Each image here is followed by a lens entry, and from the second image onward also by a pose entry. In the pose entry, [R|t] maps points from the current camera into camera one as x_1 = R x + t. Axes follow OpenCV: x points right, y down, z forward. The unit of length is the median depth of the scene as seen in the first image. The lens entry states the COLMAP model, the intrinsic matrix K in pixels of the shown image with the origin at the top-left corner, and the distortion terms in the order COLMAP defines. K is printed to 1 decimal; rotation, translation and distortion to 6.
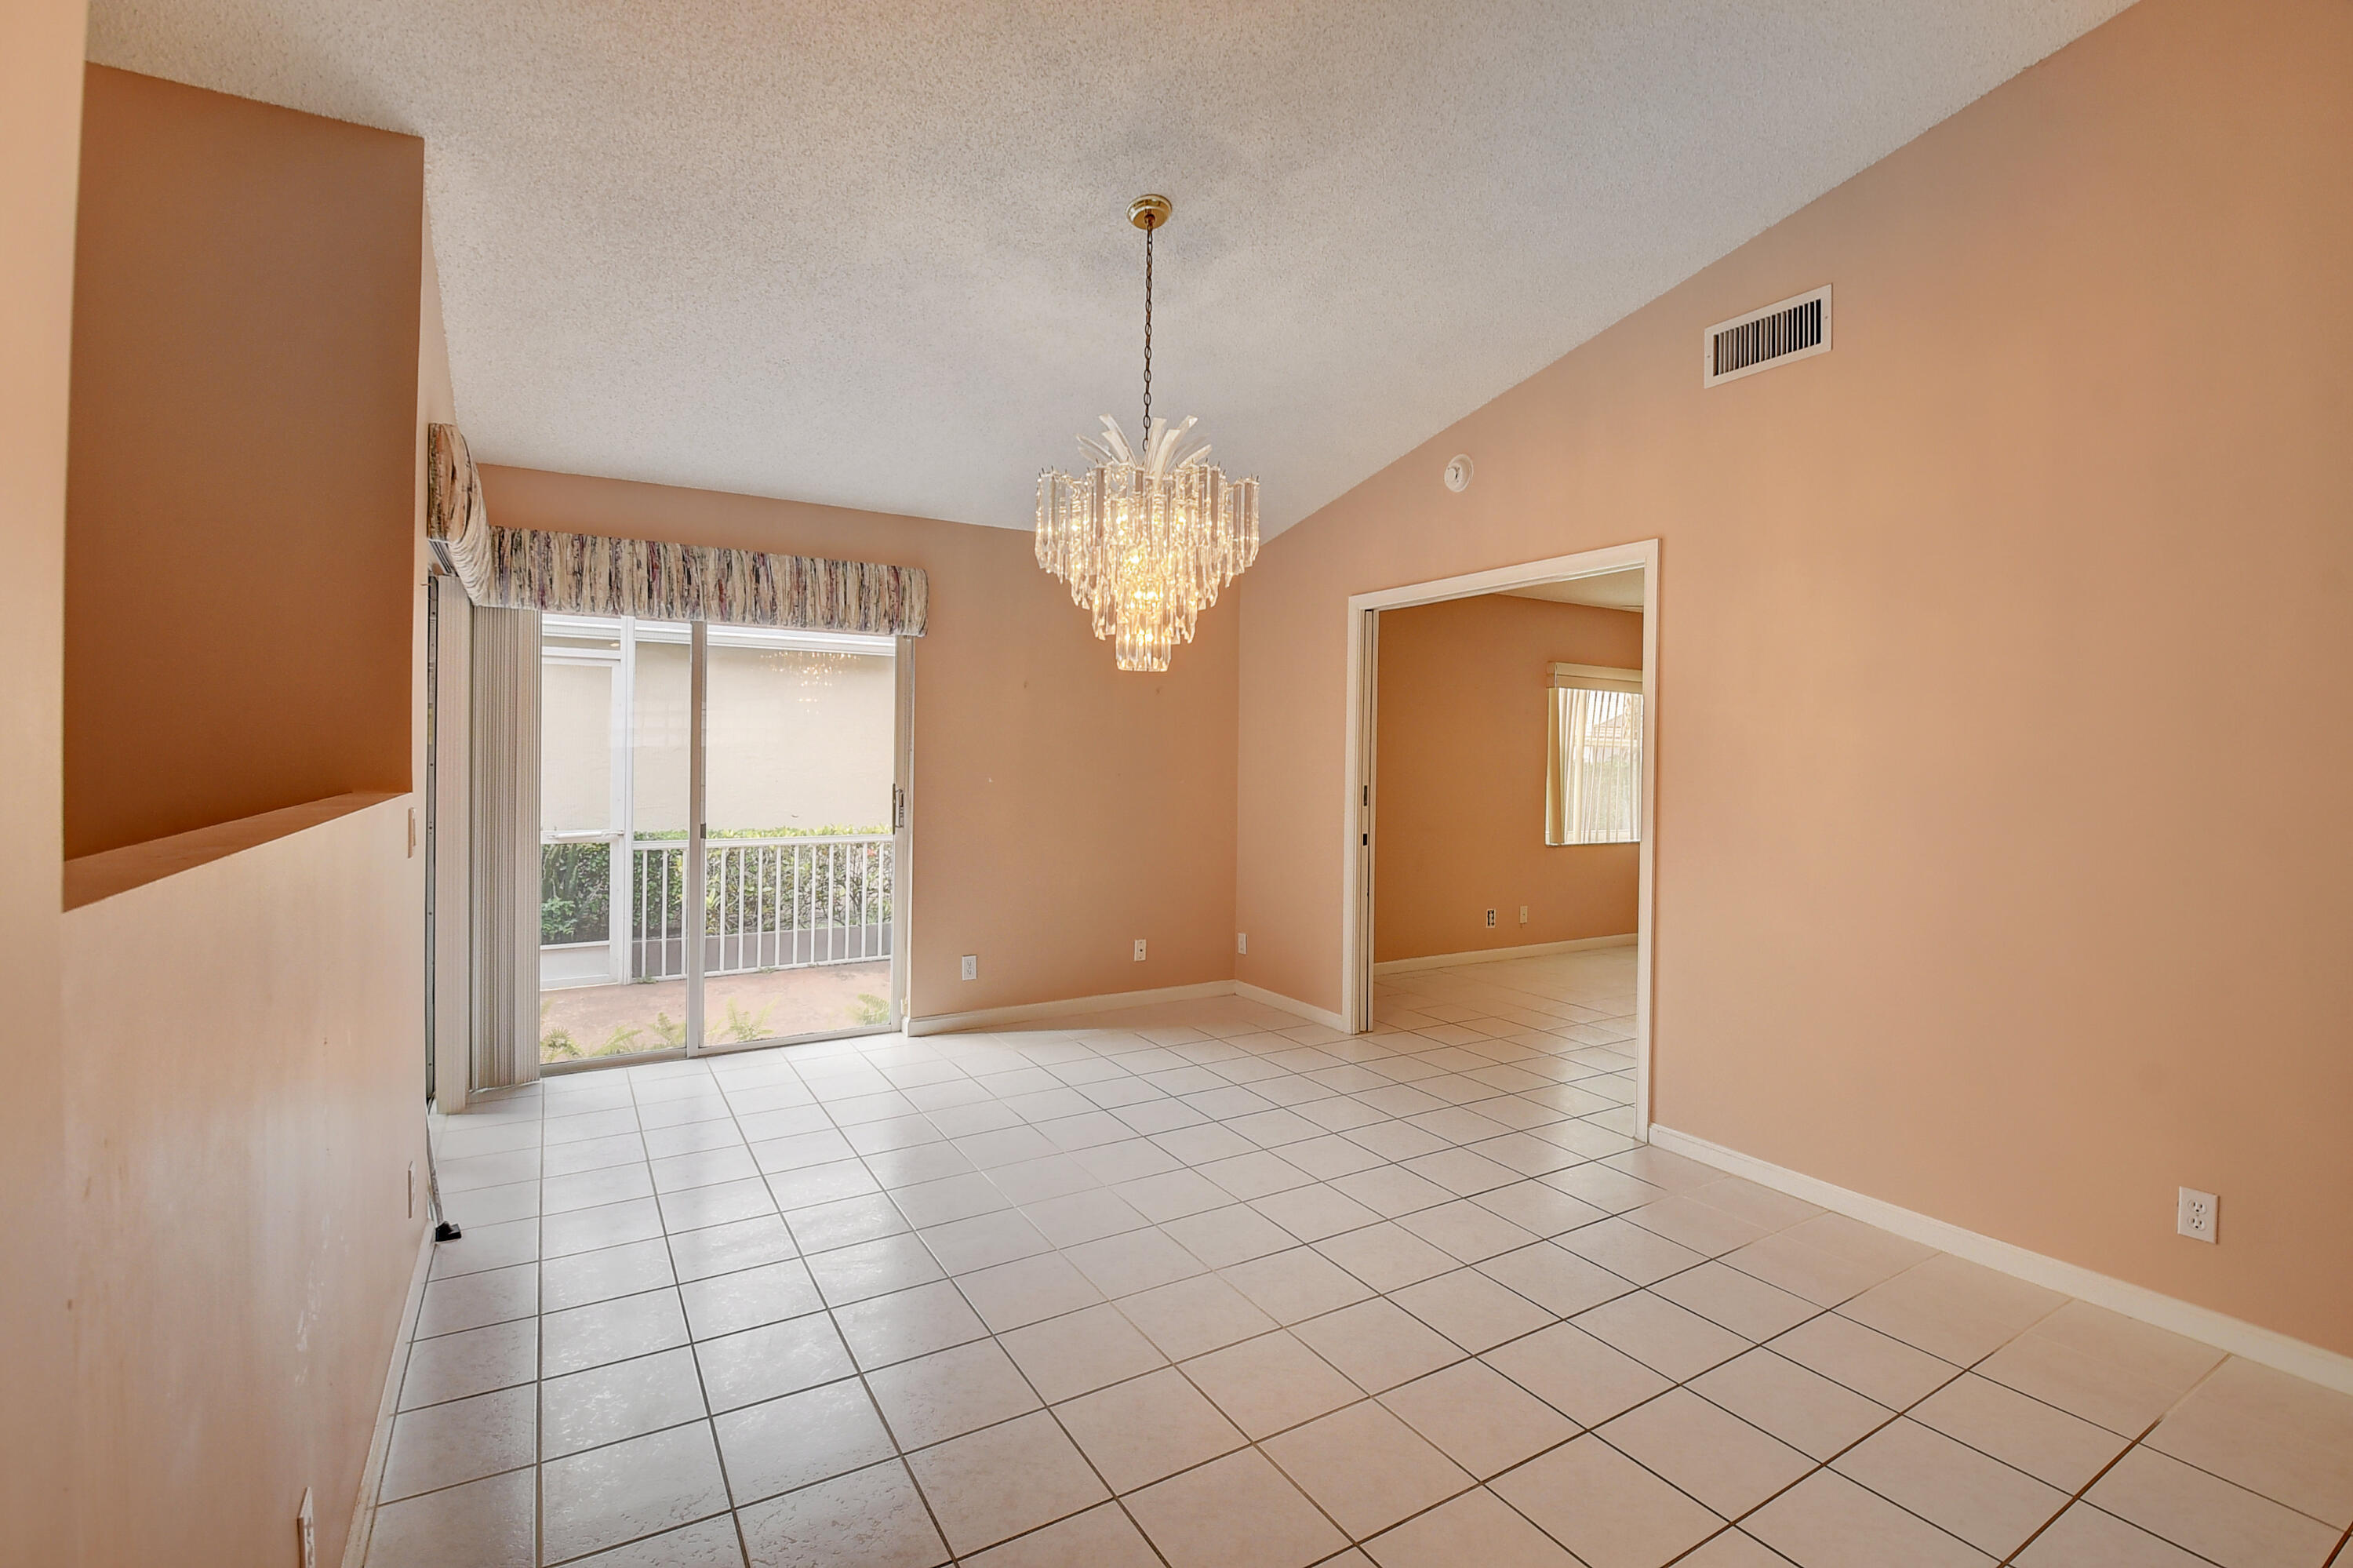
lens RADIAL K [[1025.4, 0, 1181.8], [0, 1025.4, 760.6], [0, 0, 1]] dist [-0.013145, -0.007655]
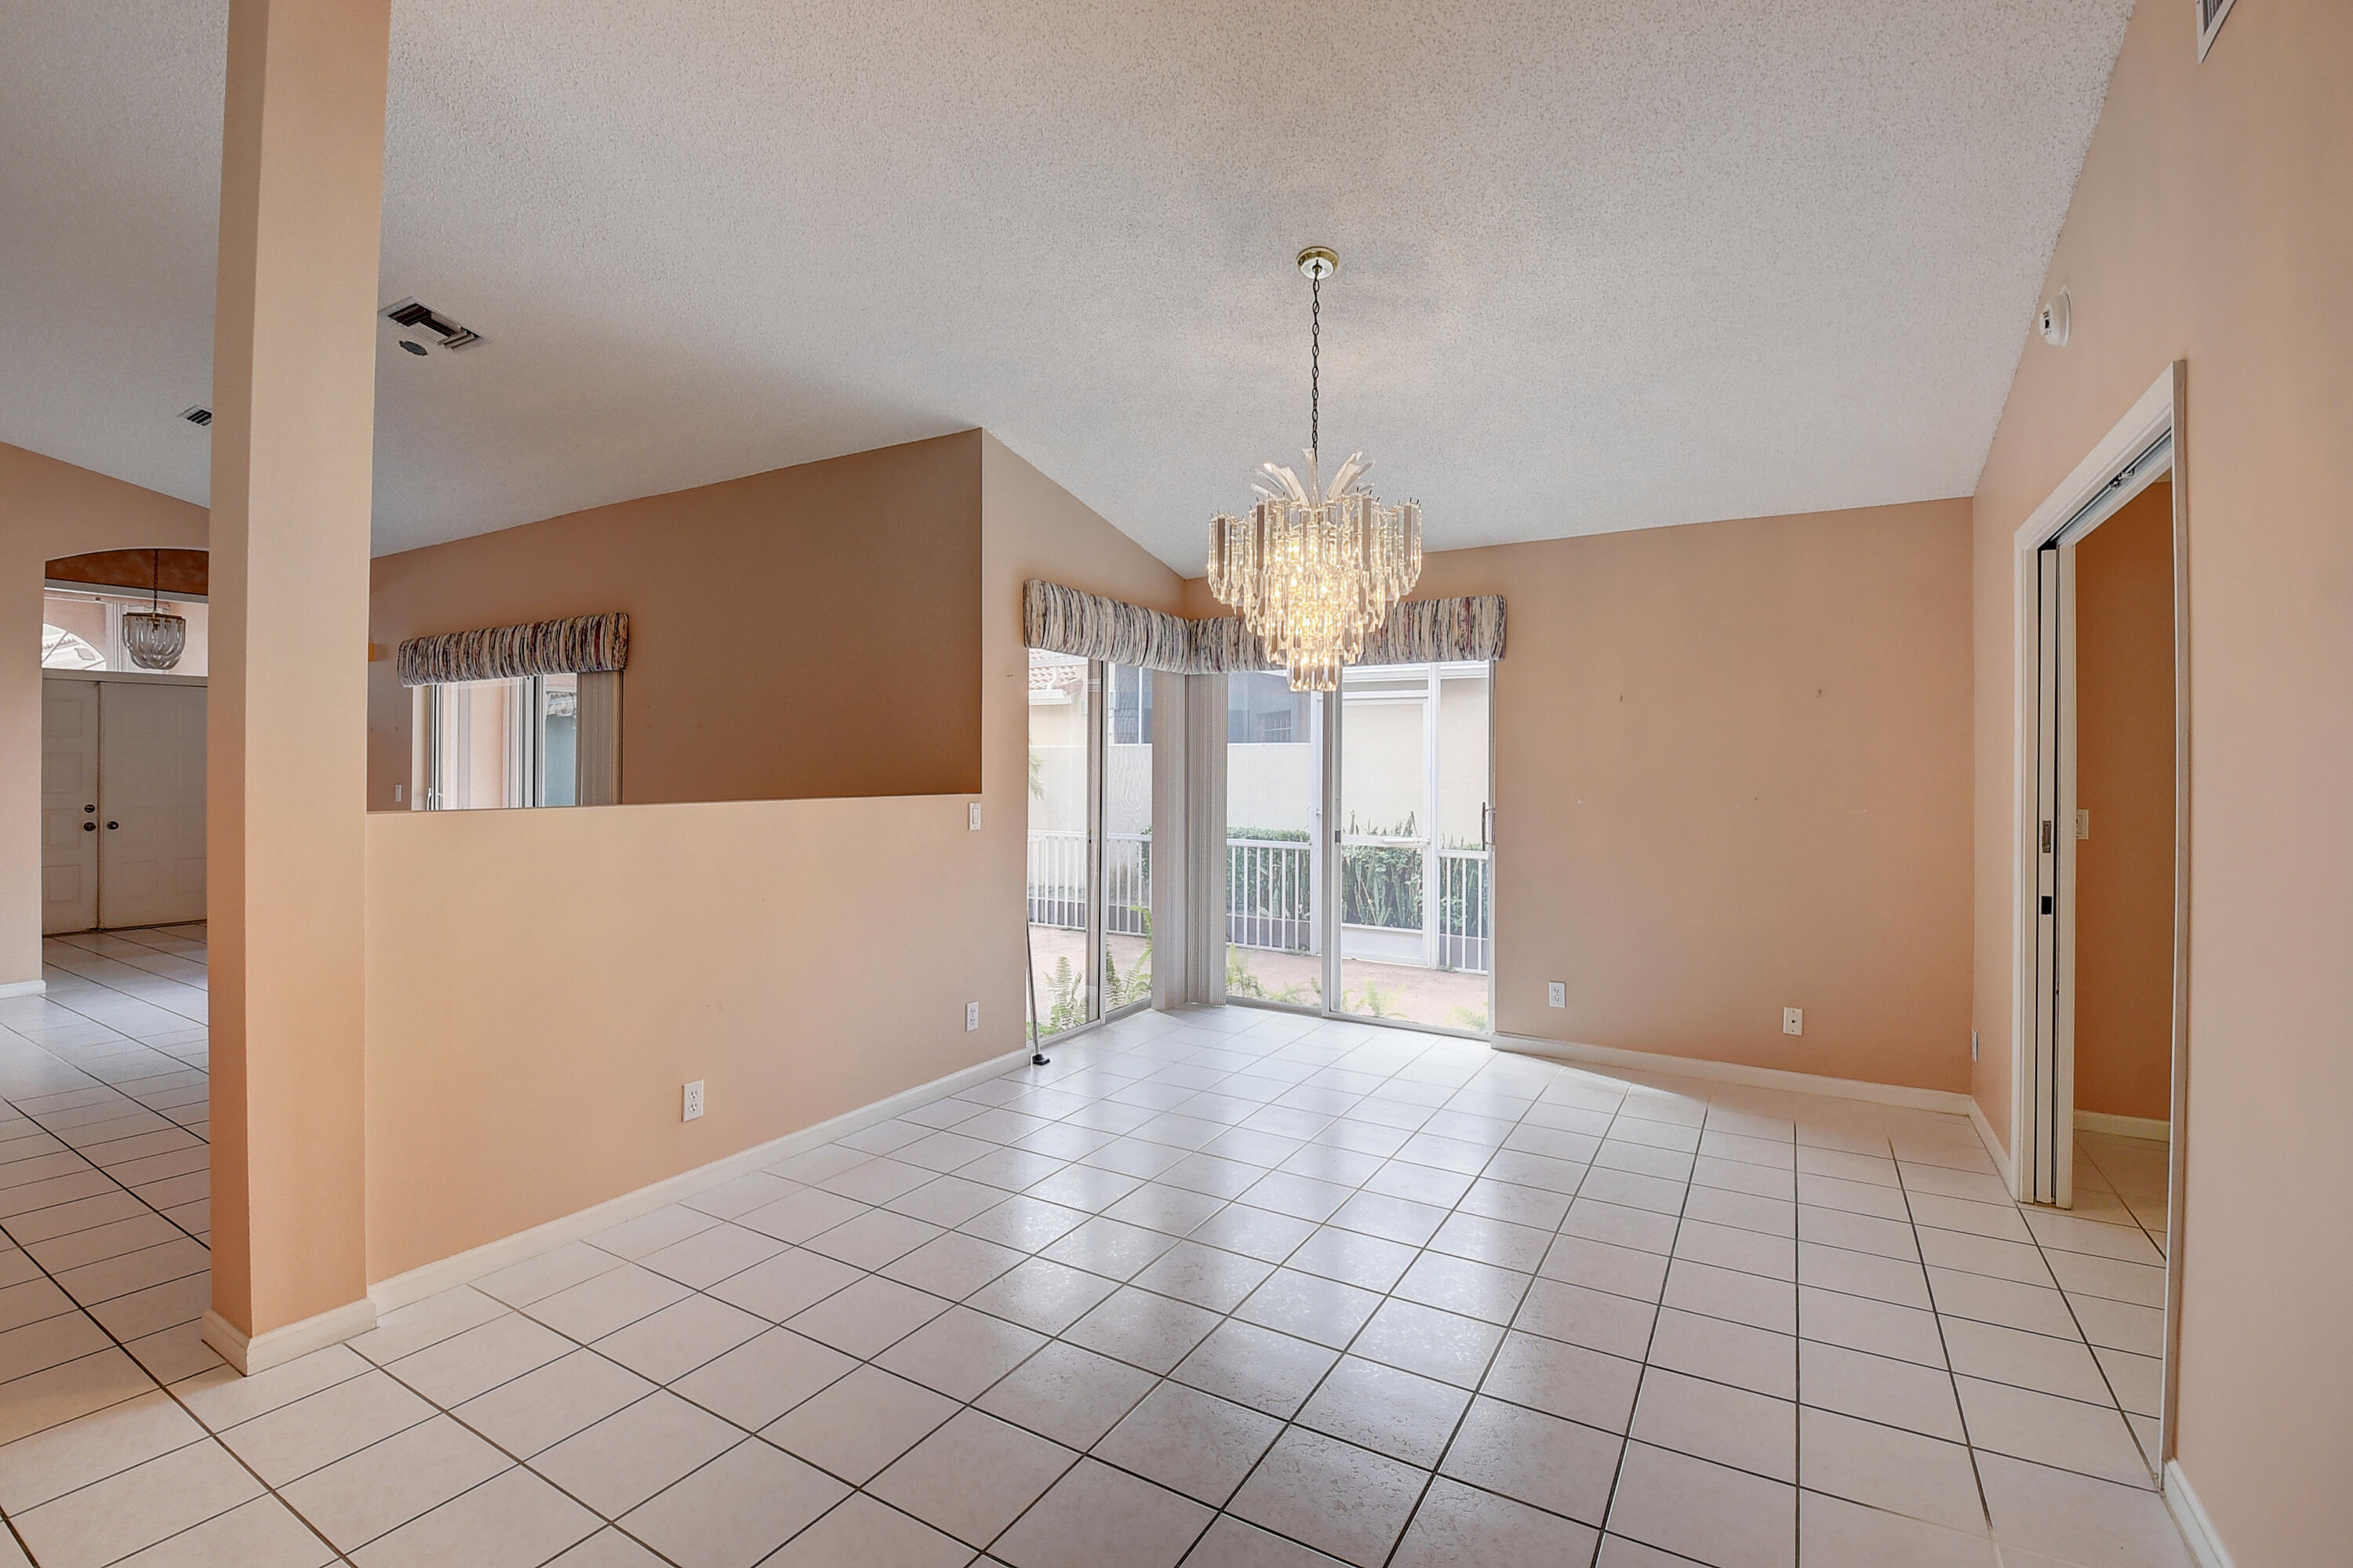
lens RADIAL K [[1025.4, 0, 1175.5], [0, 1025.4, 772.1], [0, 0, 1]] dist [-0.013145, -0.007655]
pose [[0.458914, -0.005630, -0.888463, 0.521016], [-0.007389, 0.999921, -0.010153, 0.004304], [0.888450, 0.011224, 0.458836, 0.248319]]
